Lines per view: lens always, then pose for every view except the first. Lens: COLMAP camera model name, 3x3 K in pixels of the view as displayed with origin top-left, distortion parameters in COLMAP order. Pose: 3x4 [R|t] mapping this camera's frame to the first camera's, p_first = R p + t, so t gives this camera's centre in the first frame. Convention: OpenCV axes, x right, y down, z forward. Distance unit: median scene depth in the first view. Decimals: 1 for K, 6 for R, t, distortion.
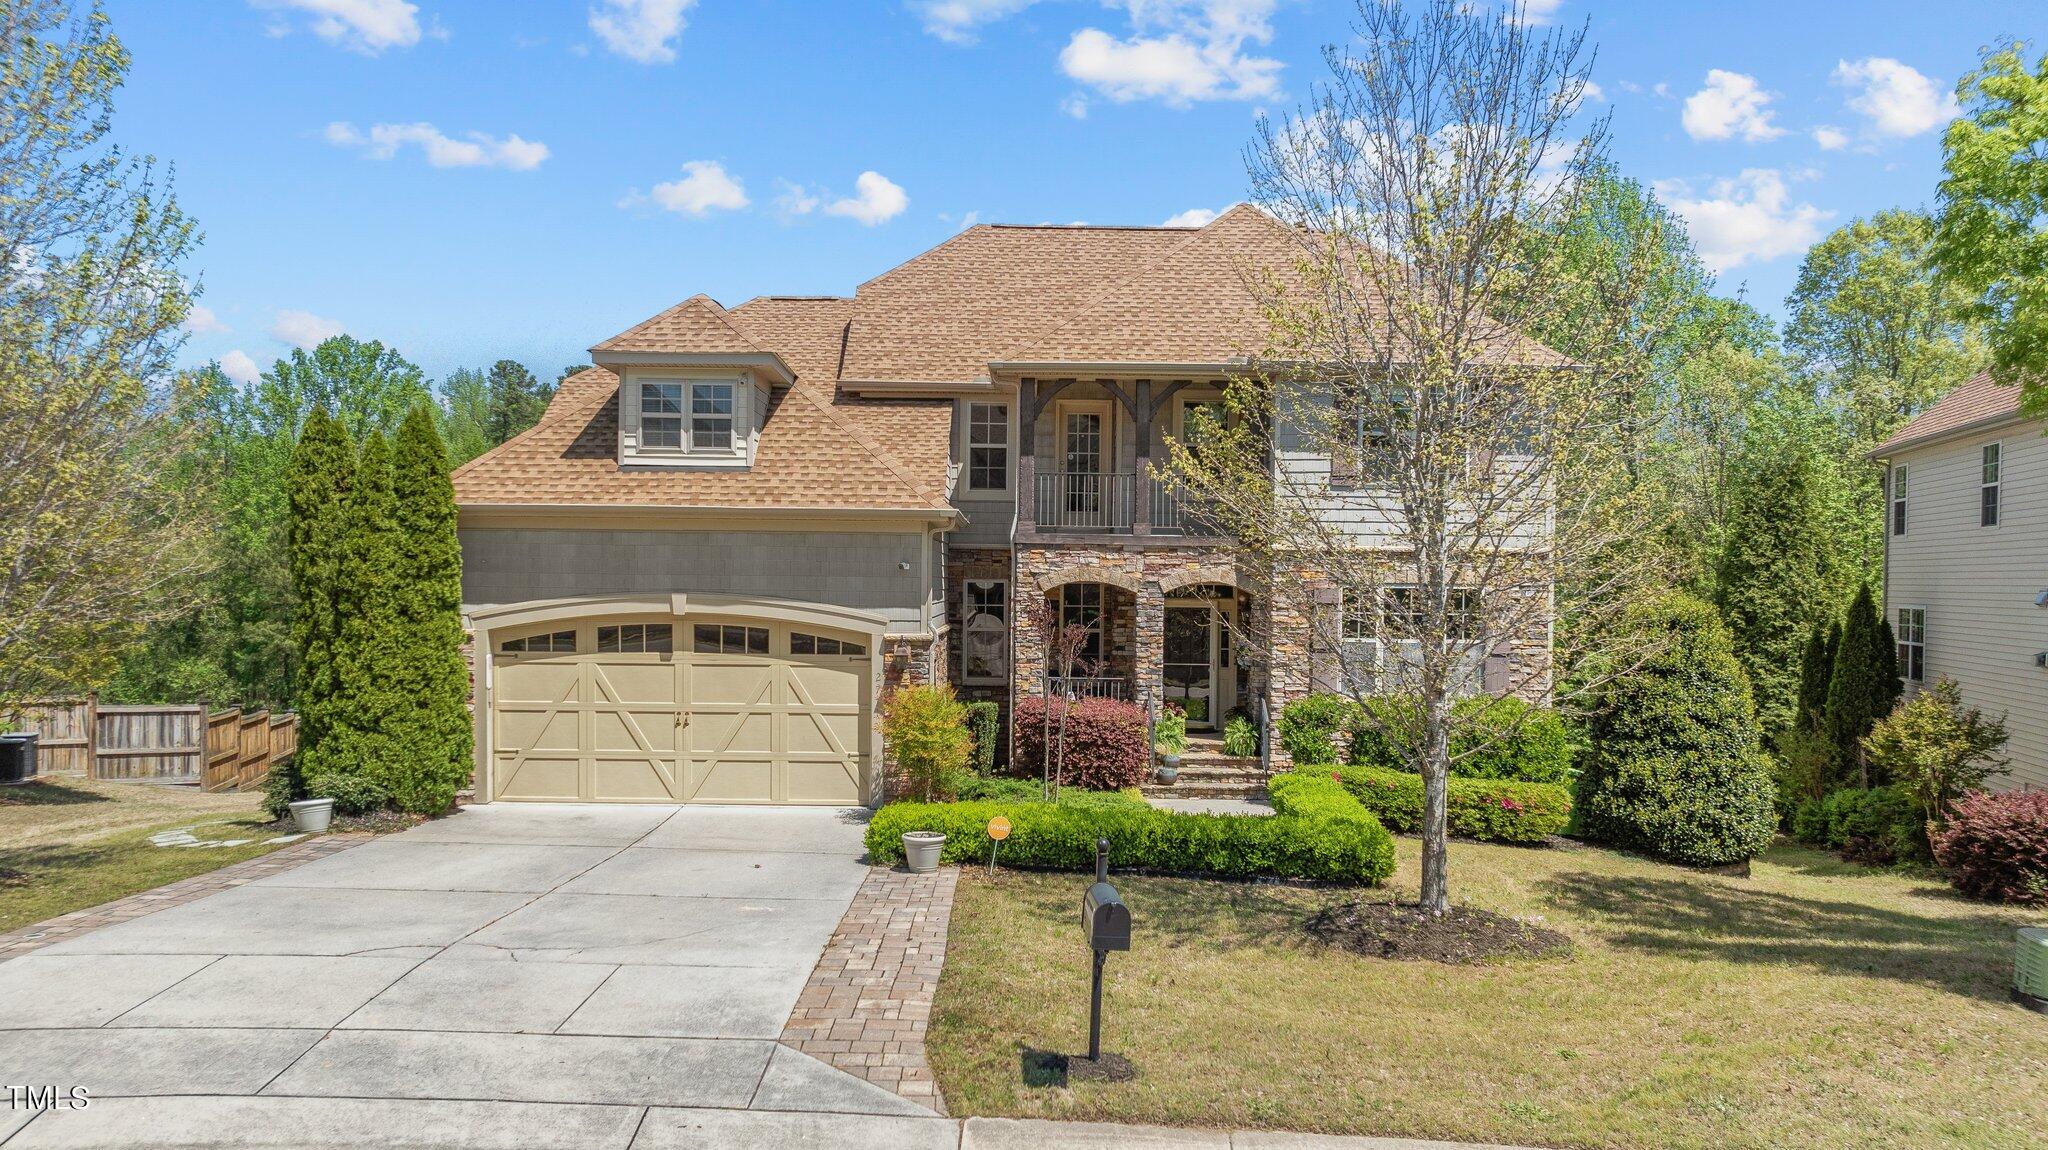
lens RADIAL K [[1452.0, 0, 1015.6], [0, 1452.0, 588.5], [0, 0, 1]] dist [-0.030608, 0.012178]
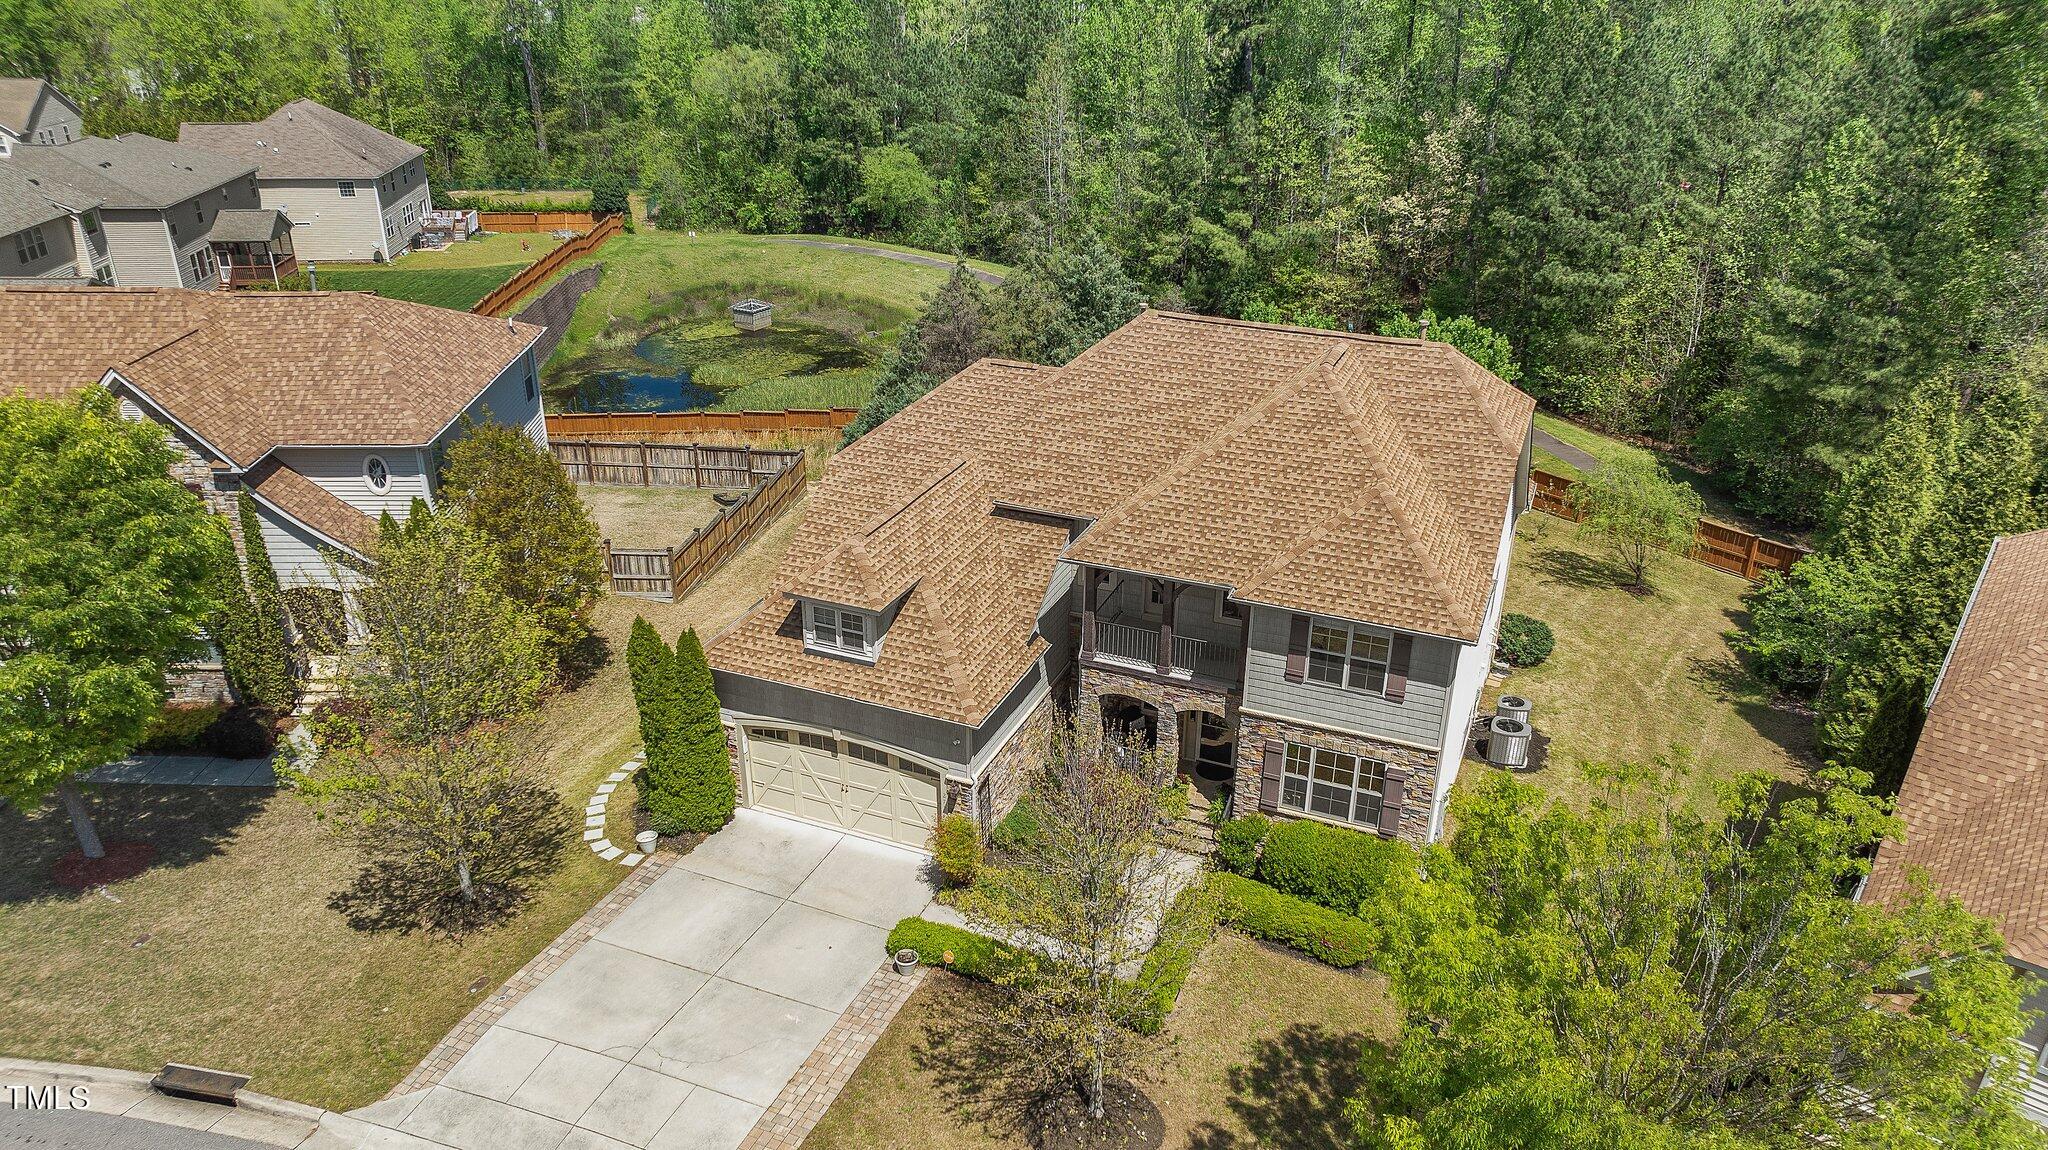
lens RADIAL K [[1460.7, 0, 1019.1], [0, 1460.7, 591.4], [0, 0, 1]] dist [-0.034896, 0.028518]
pose [[0.922199, 0.160342, -0.351908, 0.528834], [0.003160, 0.906838, 0.421468, -0.845275], [0.386703, -0.389790, 0.835778, -0.273479]]
